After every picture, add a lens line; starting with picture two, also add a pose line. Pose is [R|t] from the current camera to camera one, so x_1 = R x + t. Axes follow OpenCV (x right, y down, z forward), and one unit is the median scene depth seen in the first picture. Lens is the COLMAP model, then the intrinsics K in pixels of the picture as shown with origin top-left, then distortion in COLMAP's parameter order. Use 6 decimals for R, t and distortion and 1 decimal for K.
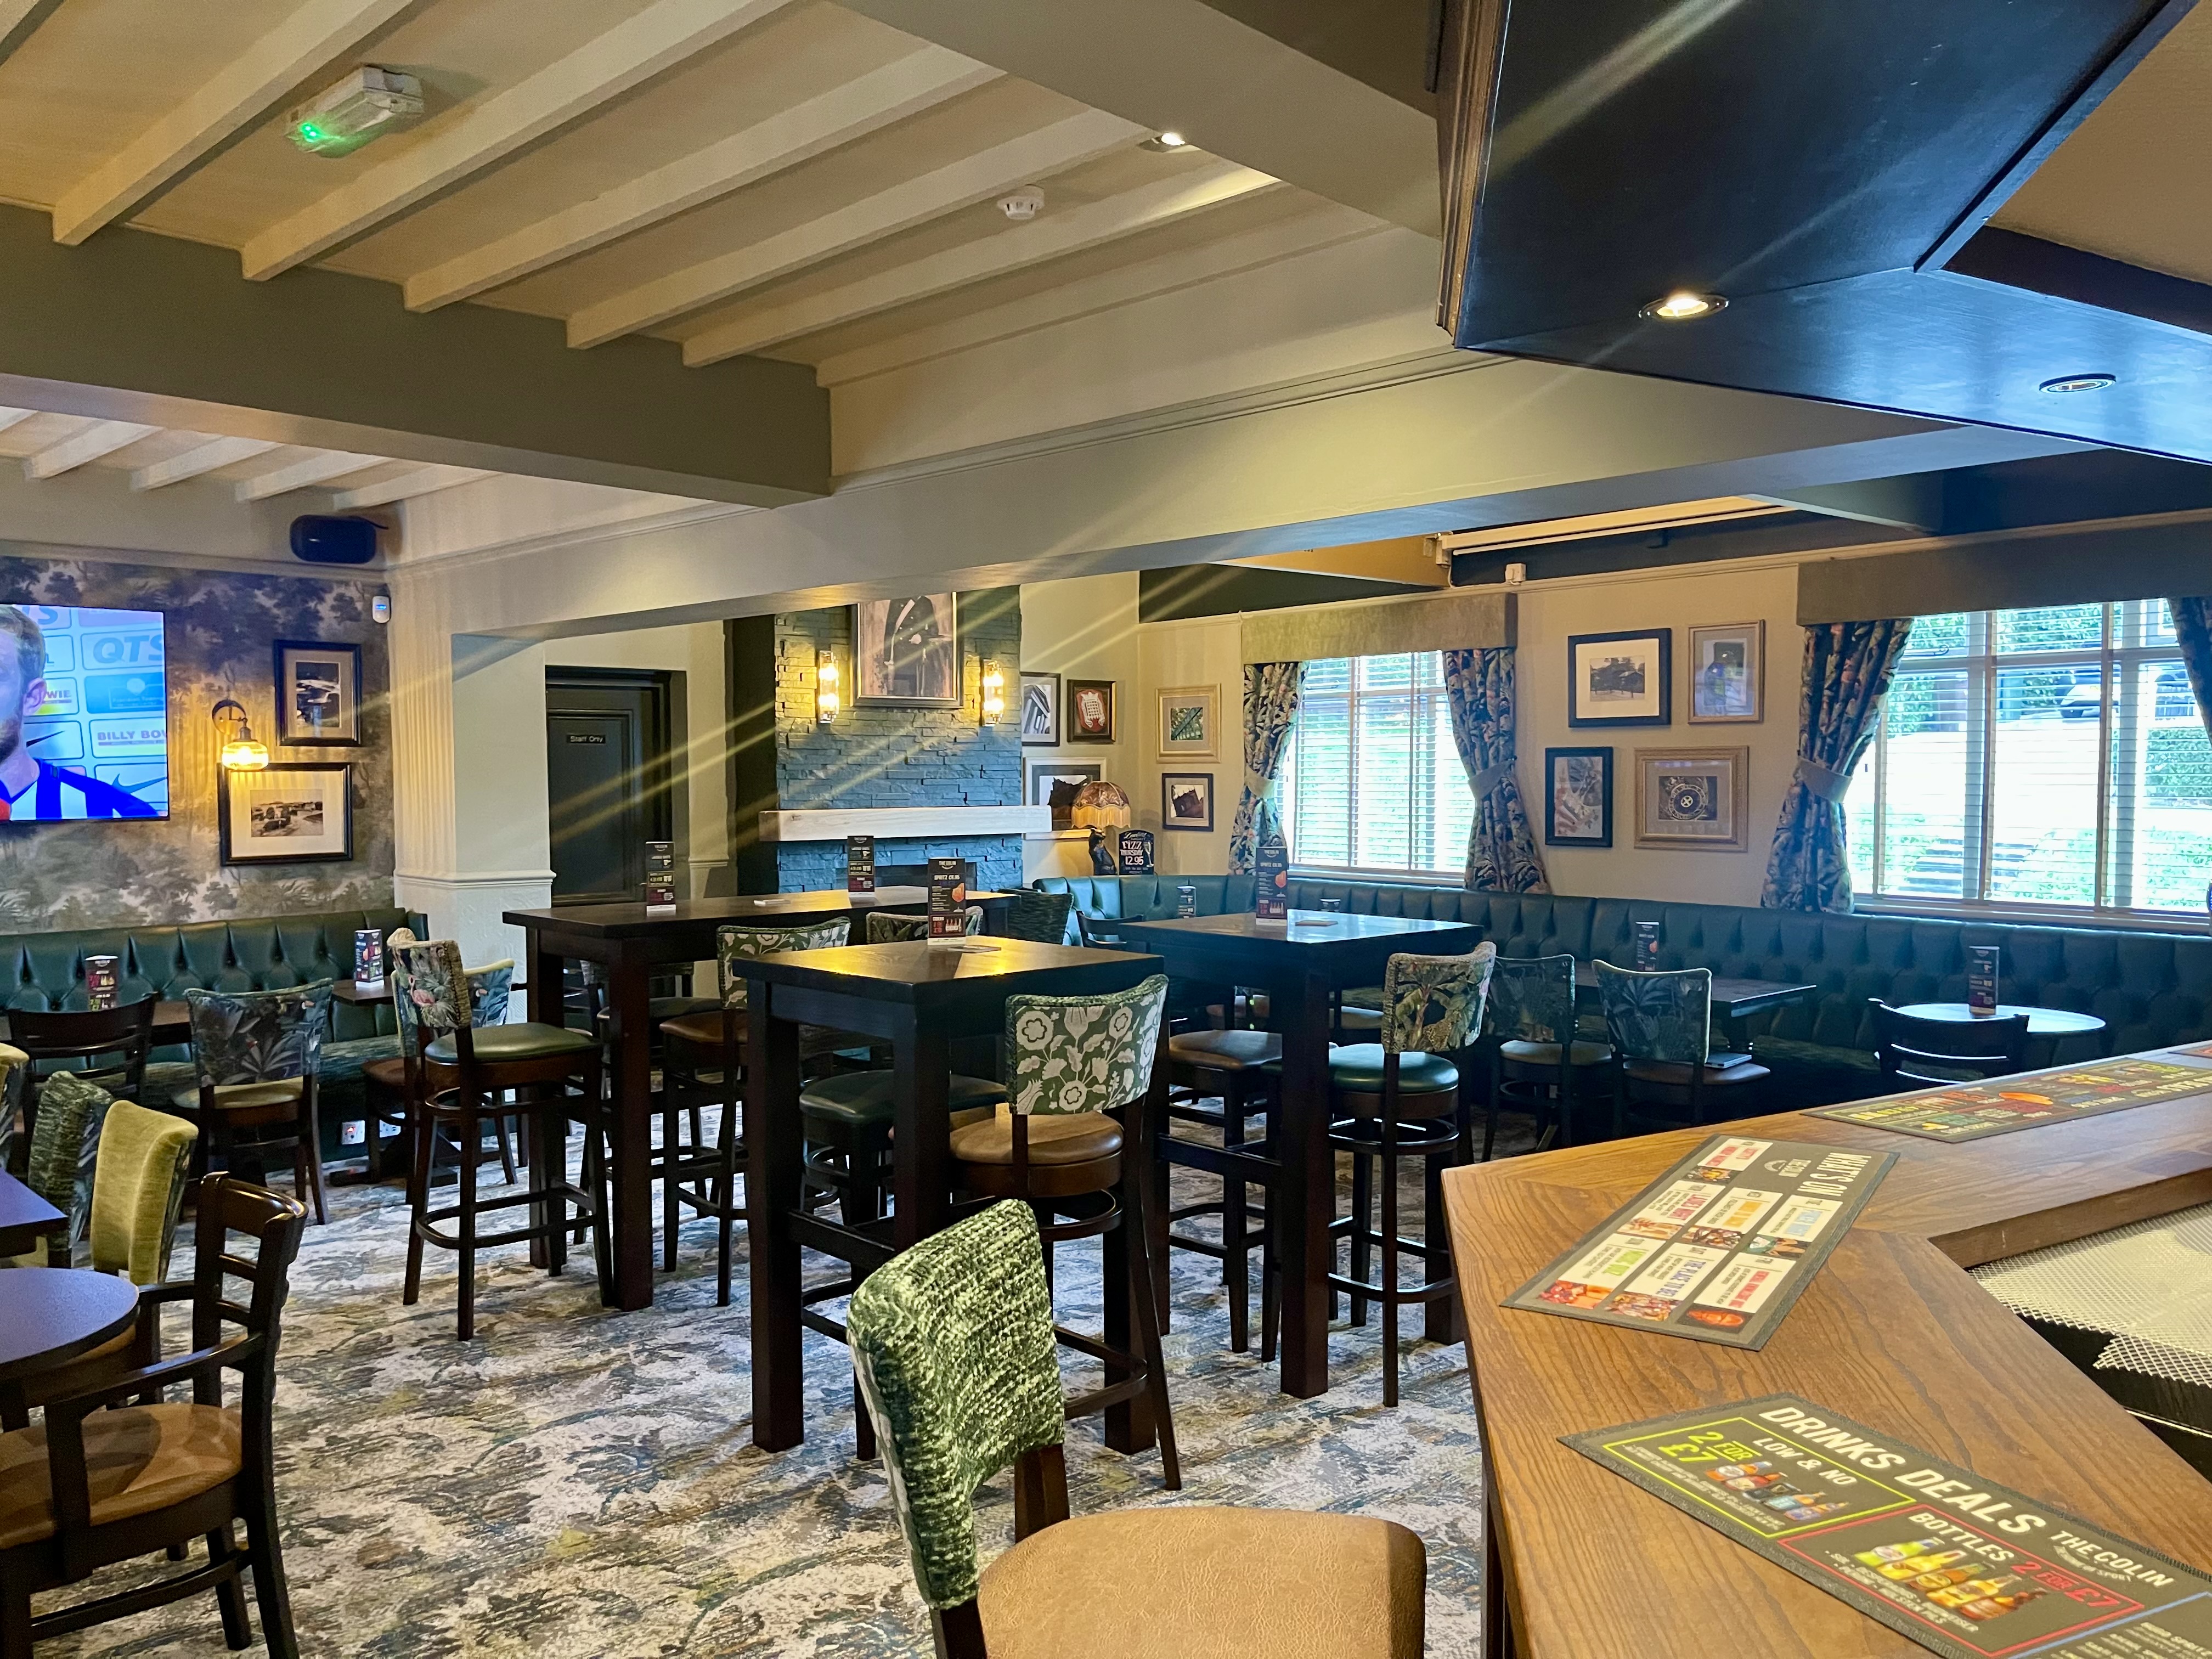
lens RADIAL K [[1673.5, 0, 1119.2], [0, 1673.5, 843.1], [0, 0, 1]] dist [0.083344, -0.089633]
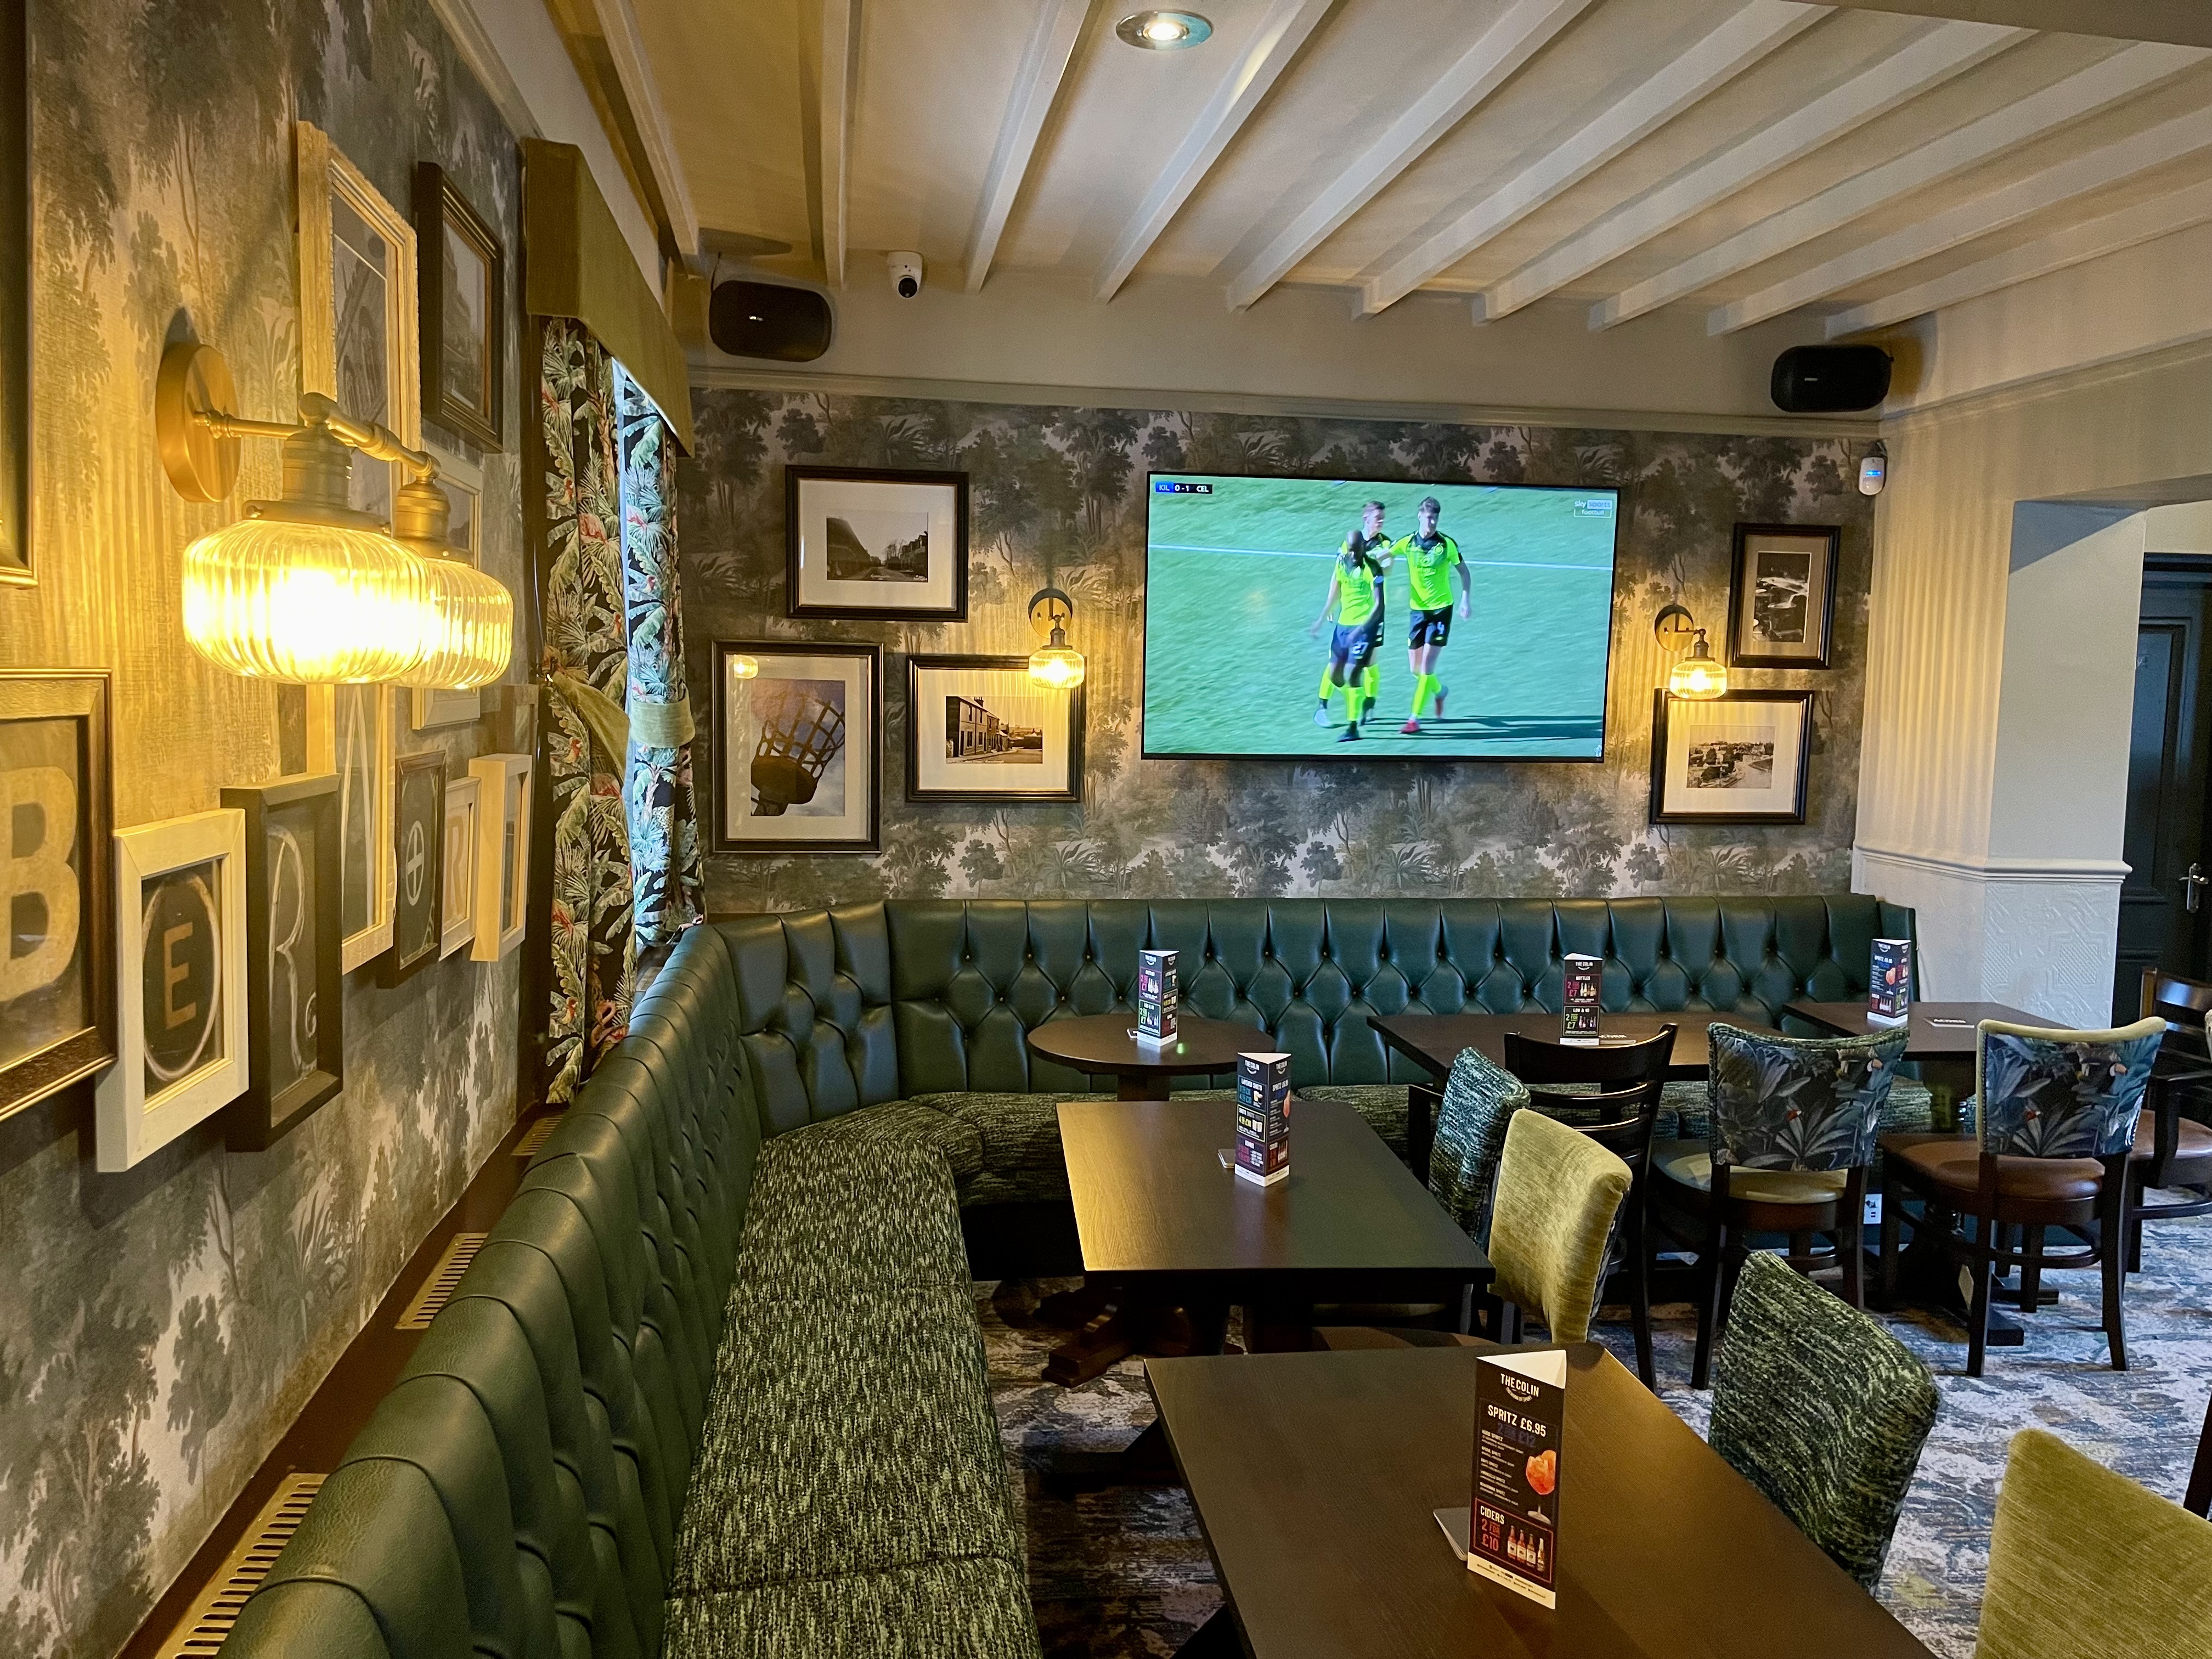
lens RADIAL K [[1673.5, 0, 1119.2], [0, 1673.5, 843.1], [0, 0, 1]] dist [0.083344, -0.089633]
pose [[0.802340, 0.076923, -0.591889, -0.271972], [-0.050102, 0.996840, 0.061636, -0.012803], [0.594761, -0.019798, 0.803659, 0.249587]]
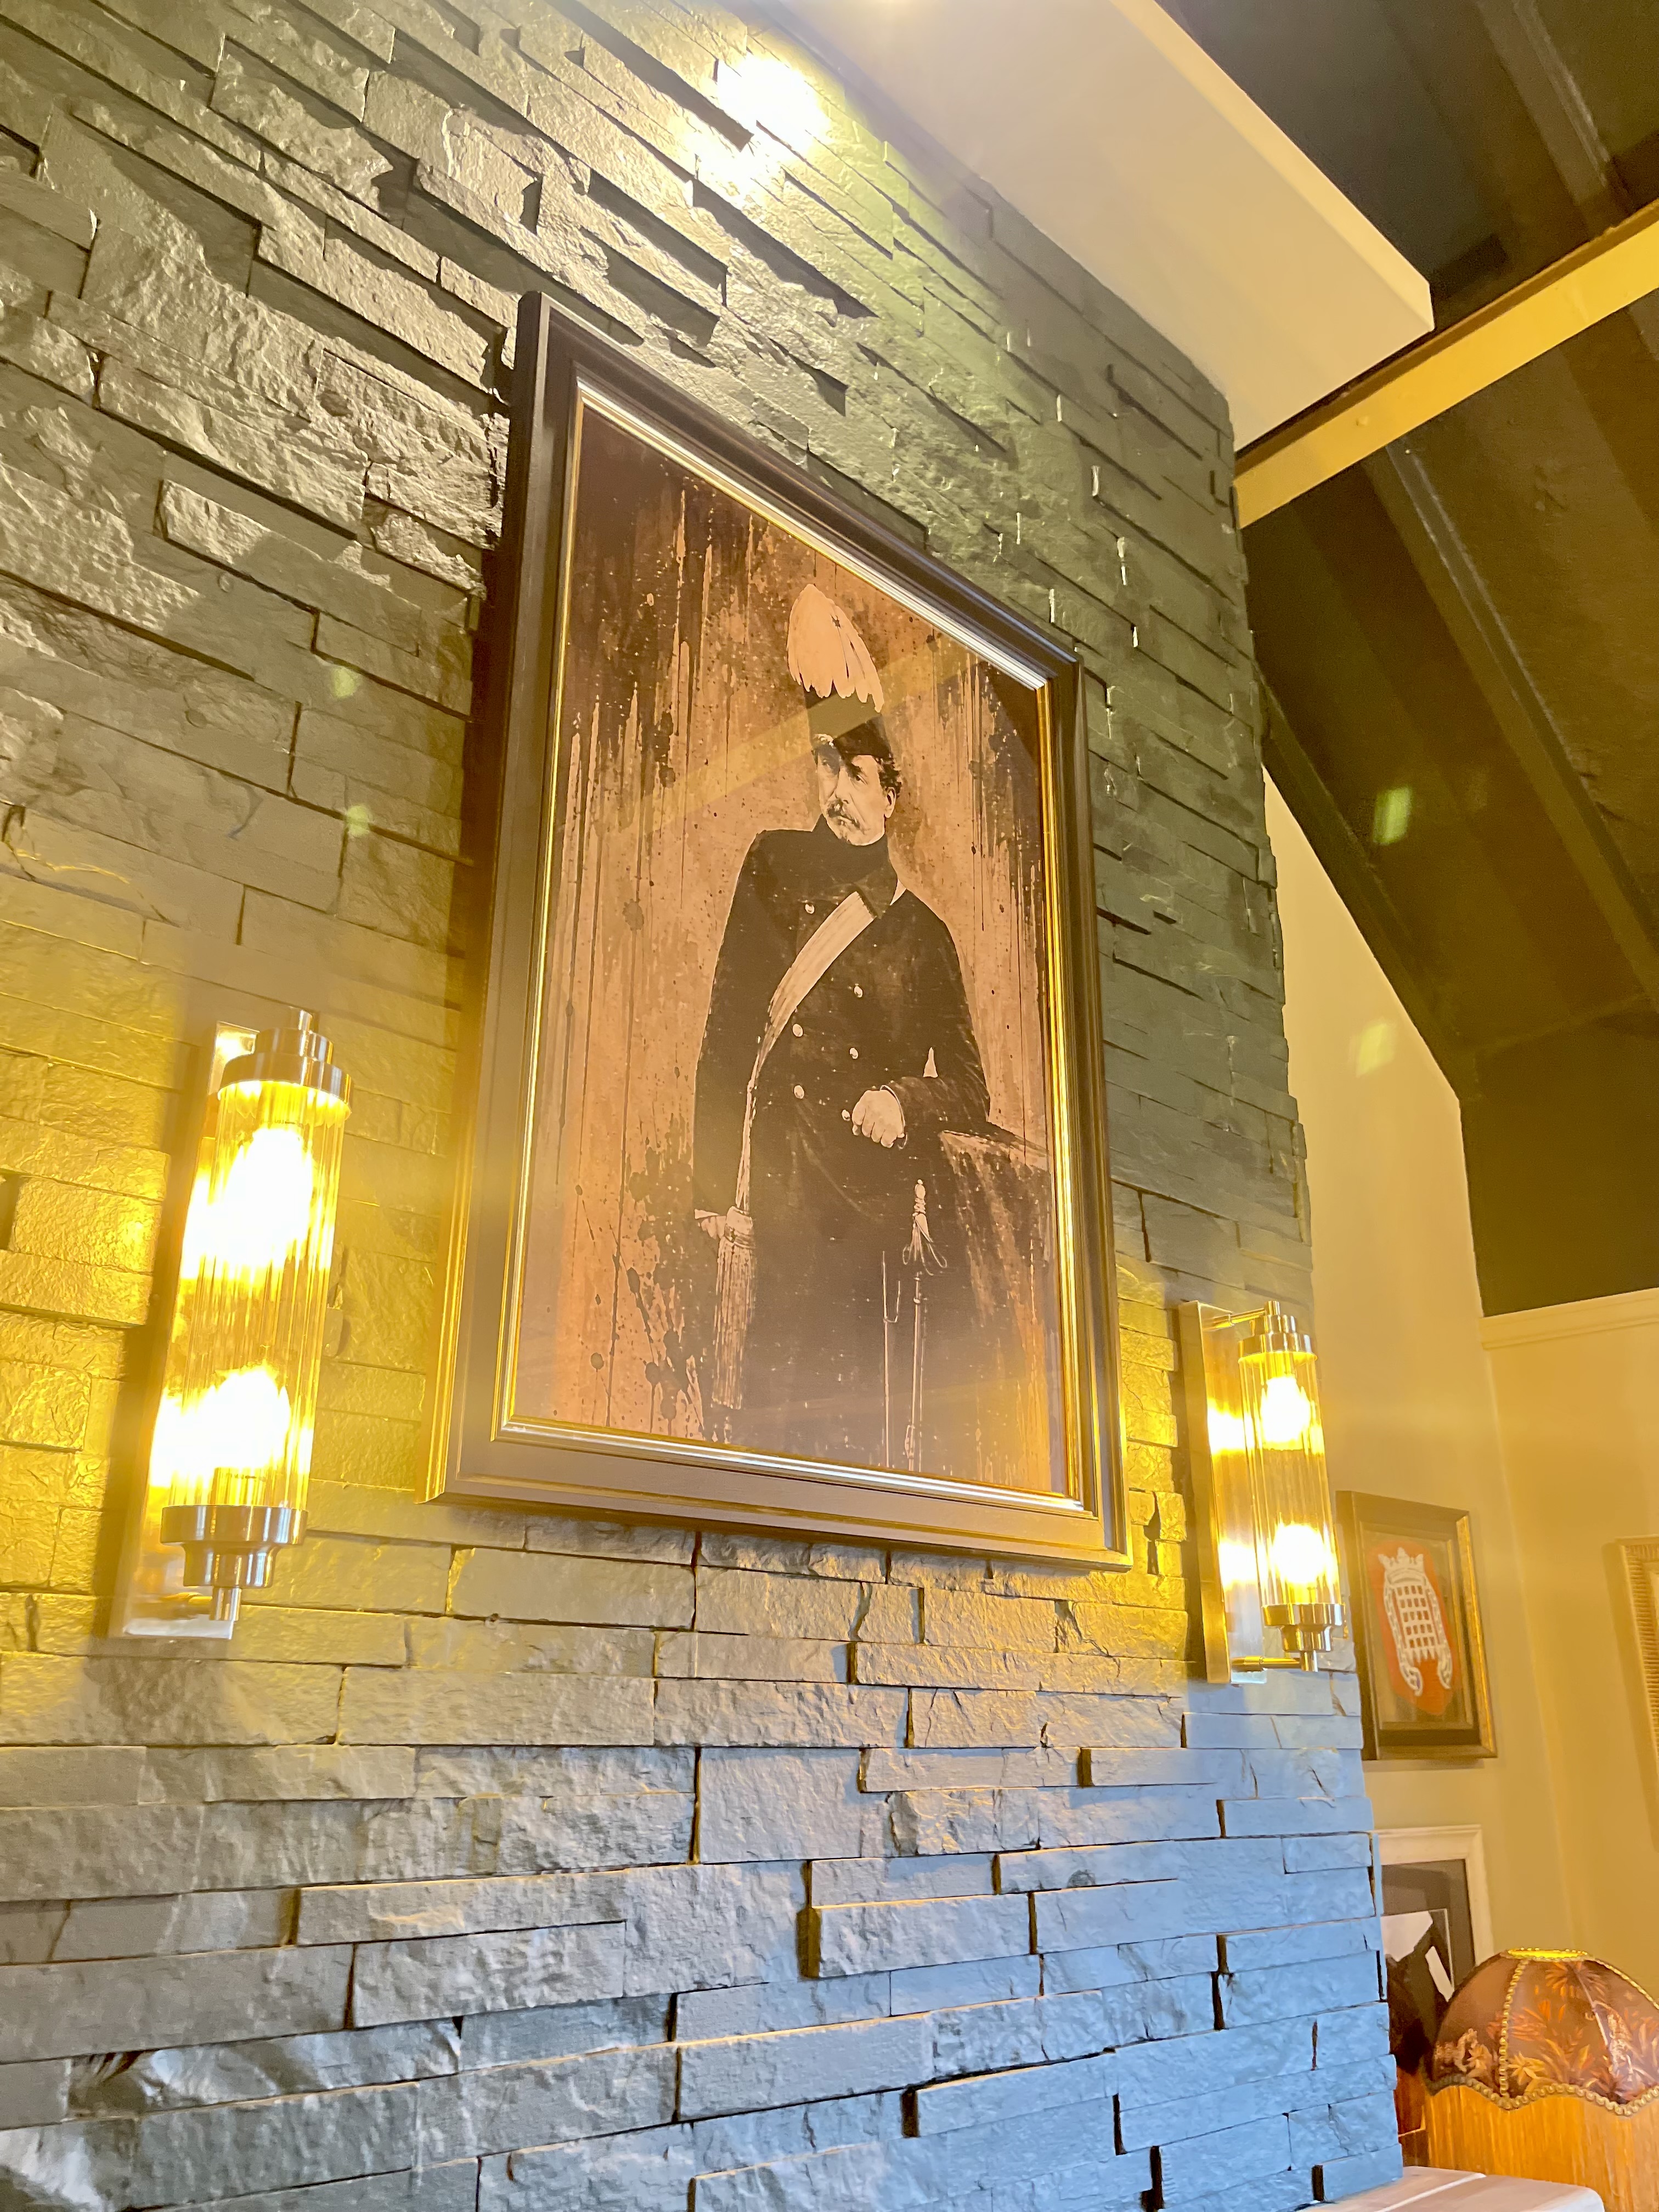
lens RADIAL K [[1694.1, 0, 829.5], [0, 1694.1, 1106.0], [0, 0, 1]] dist [0.073776, -0.095291]
pose [[0.998949, 0.027137, 0.036951, -0.166293], [-0.010884, 0.923329, -0.383856, -0.074291], [-0.044535, 0.383051, 0.922653, 1.067879]]
